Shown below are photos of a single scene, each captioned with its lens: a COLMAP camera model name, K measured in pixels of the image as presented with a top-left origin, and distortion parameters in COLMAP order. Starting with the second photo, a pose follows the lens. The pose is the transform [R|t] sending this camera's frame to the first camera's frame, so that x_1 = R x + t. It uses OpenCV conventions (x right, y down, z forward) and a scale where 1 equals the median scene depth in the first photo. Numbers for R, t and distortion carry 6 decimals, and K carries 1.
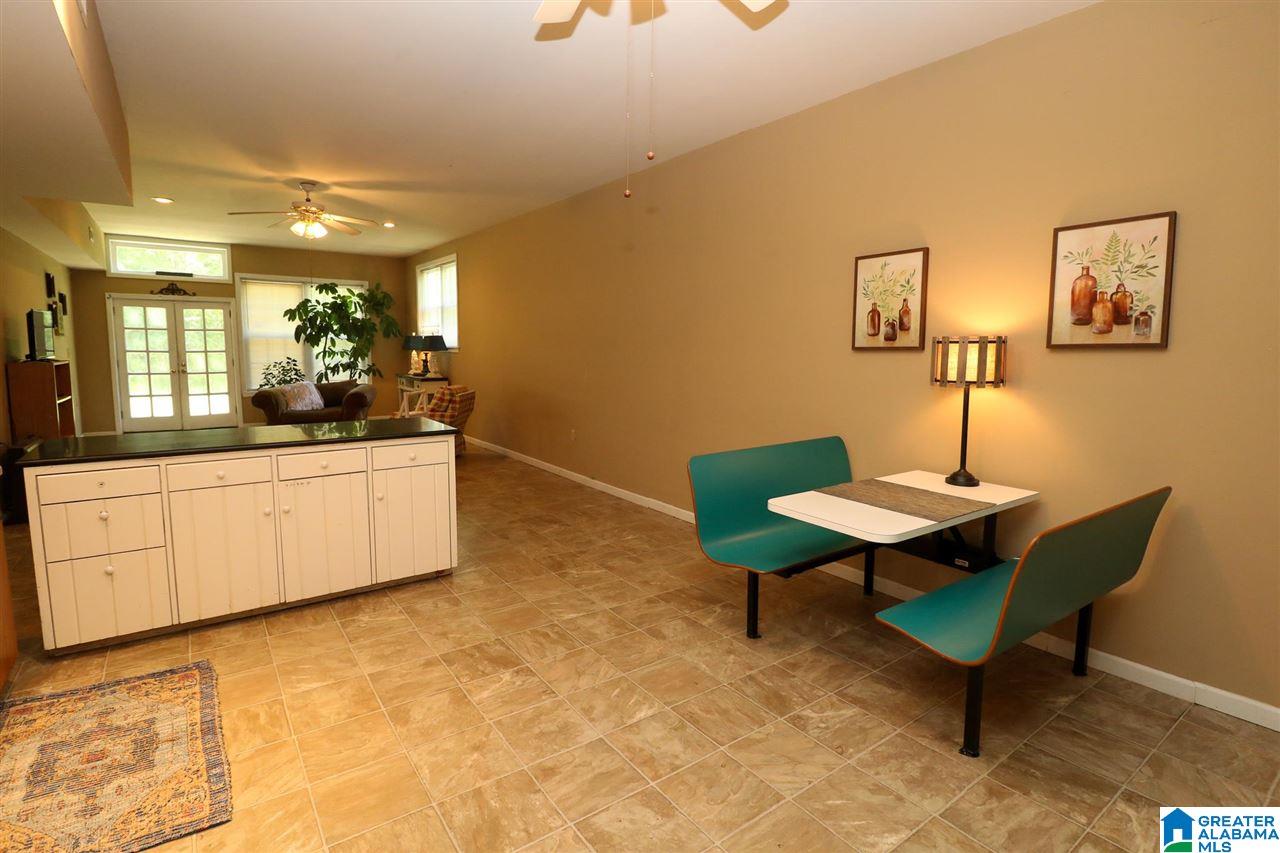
lens RADIAL K [[615.5, 0, 644.4], [0, 615.5, 419.9], [0, 0, 1]] dist [-0.004109, -0.004867]
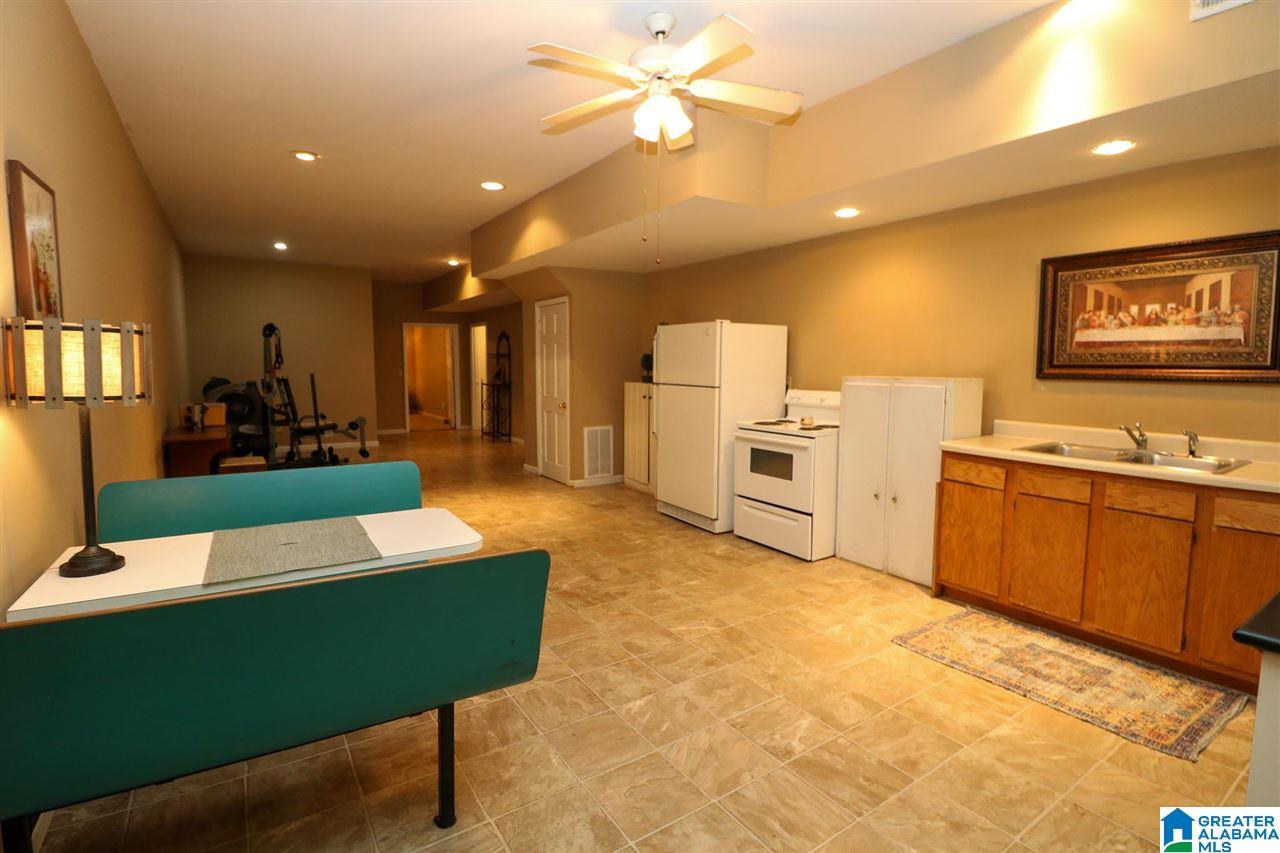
lens RADIAL K [[615.5, 0, 630.4], [0, 615.5, 413.4], [0, 0, 1]] dist [-0.004109, -0.004867]
pose [[-0.998001, -0.022027, 0.059243, -0.040794], [-0.009534, 0.979047, 0.203409, -0.212436], [-0.062482, 0.202437, -0.977300, 1.912982]]
